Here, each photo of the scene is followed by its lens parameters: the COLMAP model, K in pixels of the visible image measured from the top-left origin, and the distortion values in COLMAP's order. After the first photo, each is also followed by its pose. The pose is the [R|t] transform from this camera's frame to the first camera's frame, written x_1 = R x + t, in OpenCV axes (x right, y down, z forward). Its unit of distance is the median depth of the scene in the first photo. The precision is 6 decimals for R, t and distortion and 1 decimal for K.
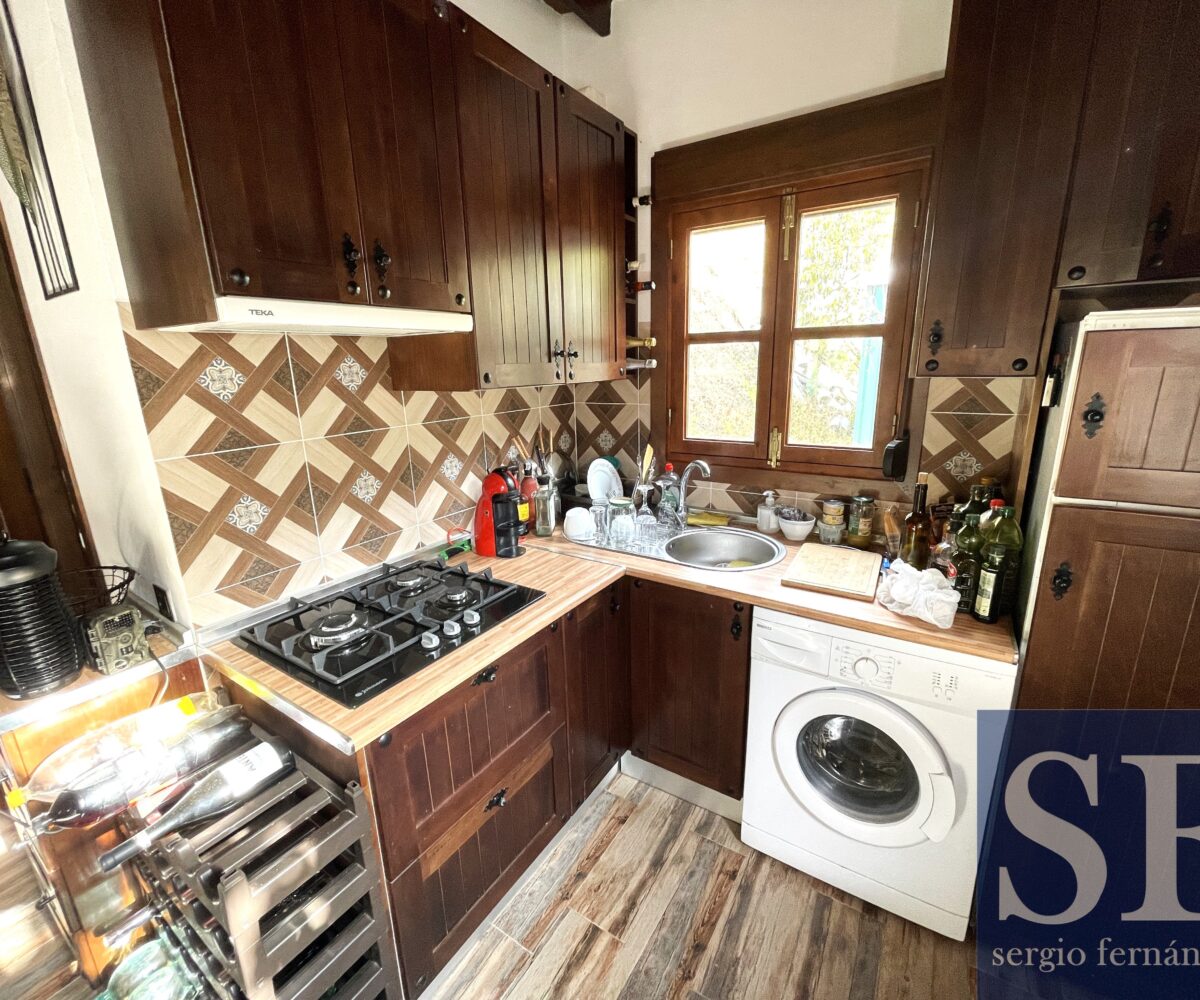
lens RADIAL K [[533.6, 0, 600.7], [0, 533.6, 496.7], [0, 0, 1]] dist [-0.003389, 0.000140]
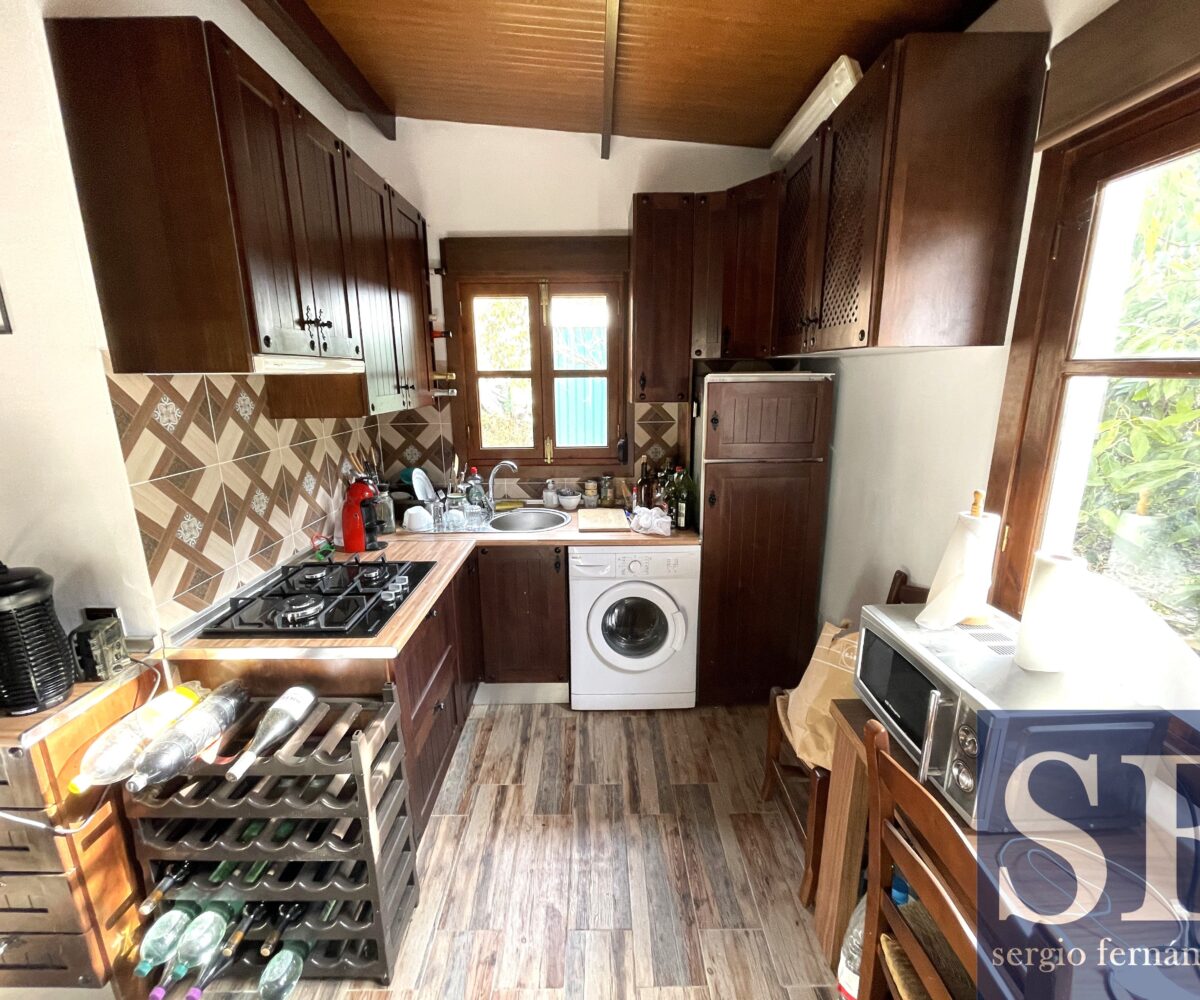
lens RADIAL K [[538.6, 0, 600.2], [0, 538.6, 495.3], [0, 0, 1]] dist [-0.000547, -0.000210]
pose [[0.832573, -0.107131, 0.543456, -0.454289], [0.125796, 0.992052, 0.002843, 0.056088], [-0.539441, 0.065998, 0.839433, -0.378264]]
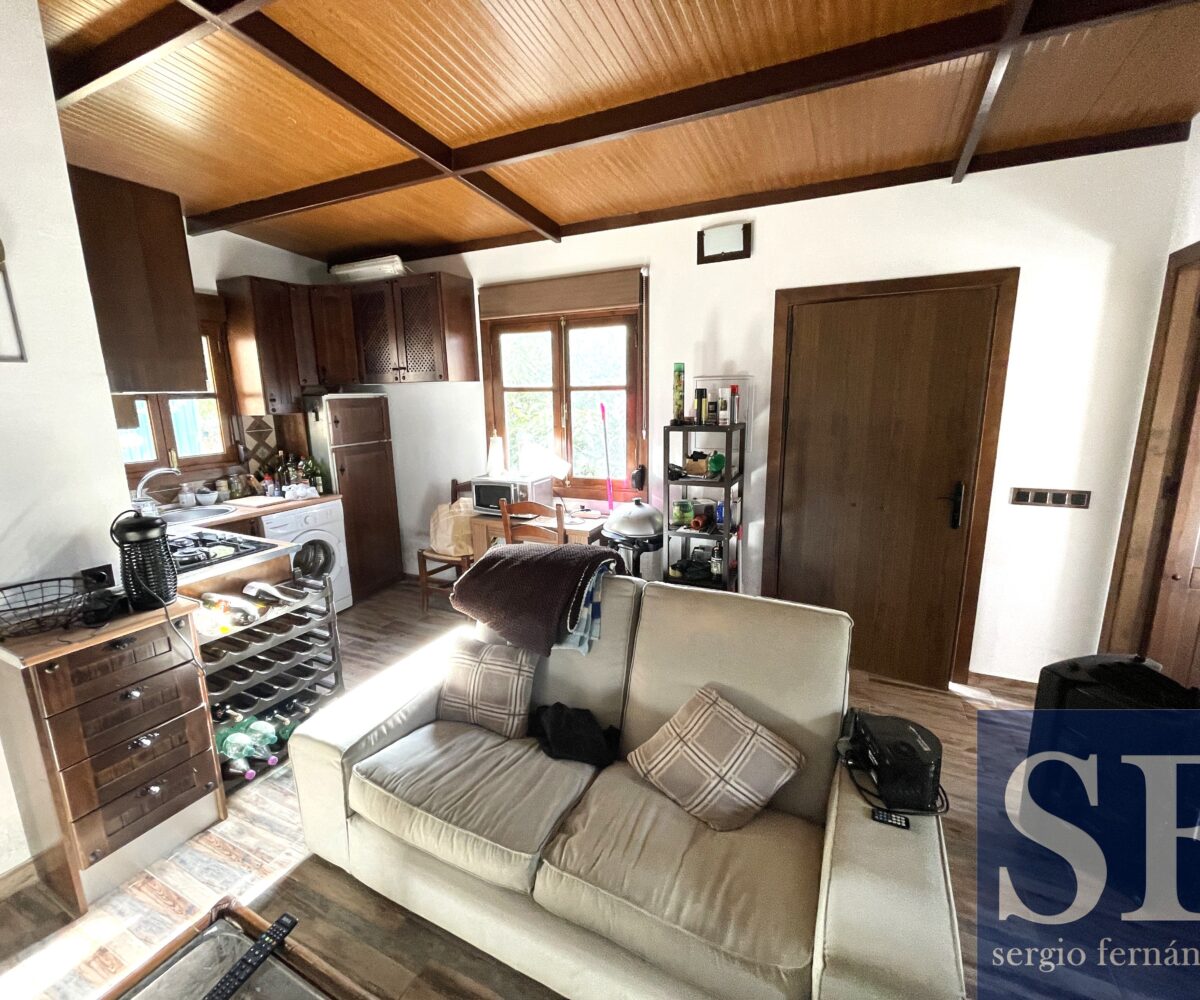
lens RADIAL K [[533.6, 0, 600.7], [0, 533.6, 496.7], [0, 0, 1]] dist [-0.003389, 0.000140]
pose [[-0.130993, -0.167911, 0.977060, -1.912634], [0.265503, 0.943610, 0.197758, 0.057745], [-0.955170, 0.285317, -0.079026, -0.188947]]
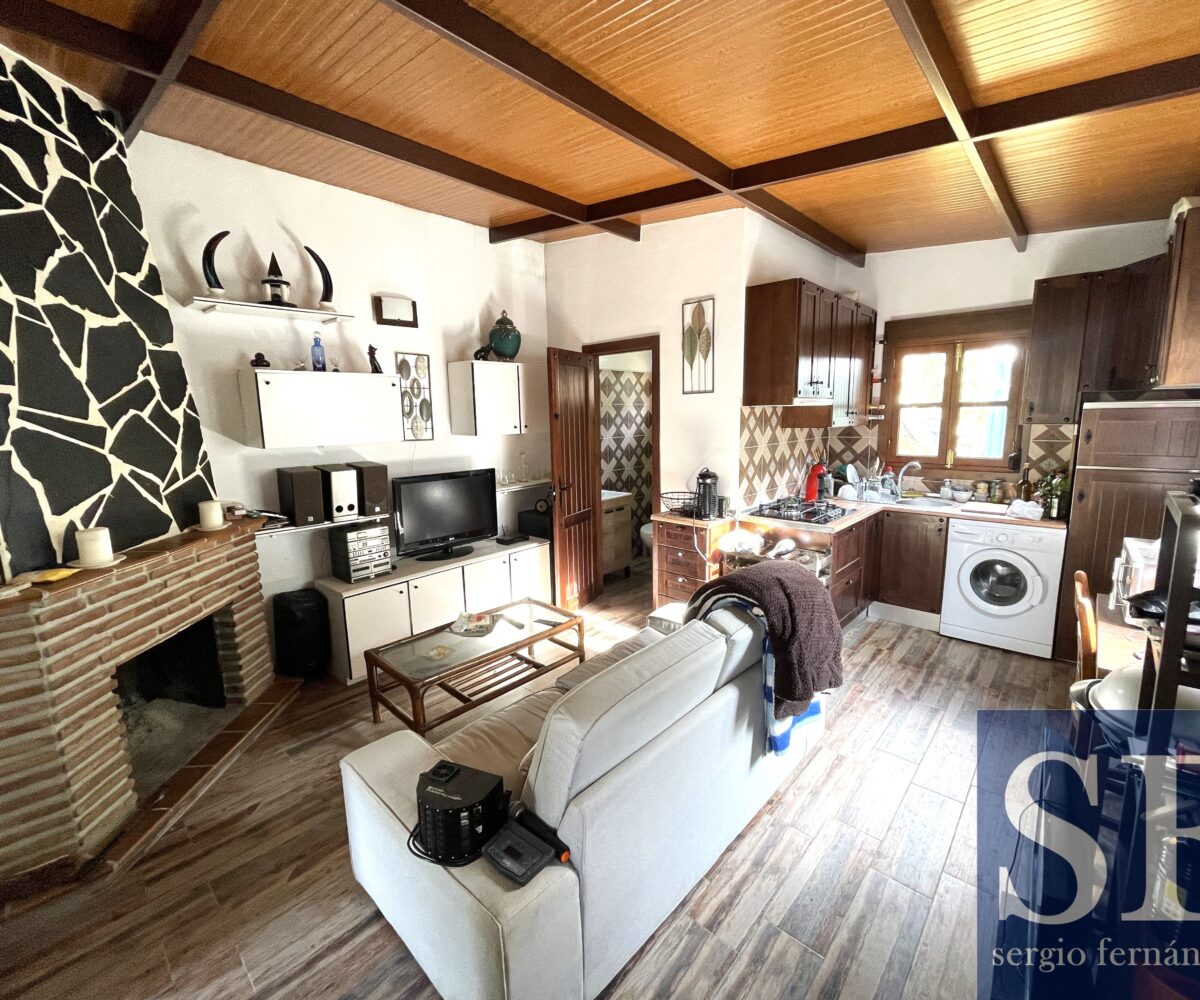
lens RADIAL K [[533.6, 0, 600.7], [0, 533.6, 496.7], [0, 0, 1]] dist [-0.003389, 0.000140]
pose [[0.986265, 0.031912, -0.162057, -0.807043], [-0.046563, 0.995082, -0.087428, 0.362892], [0.158470, 0.093774, 0.982901, -1.483218]]
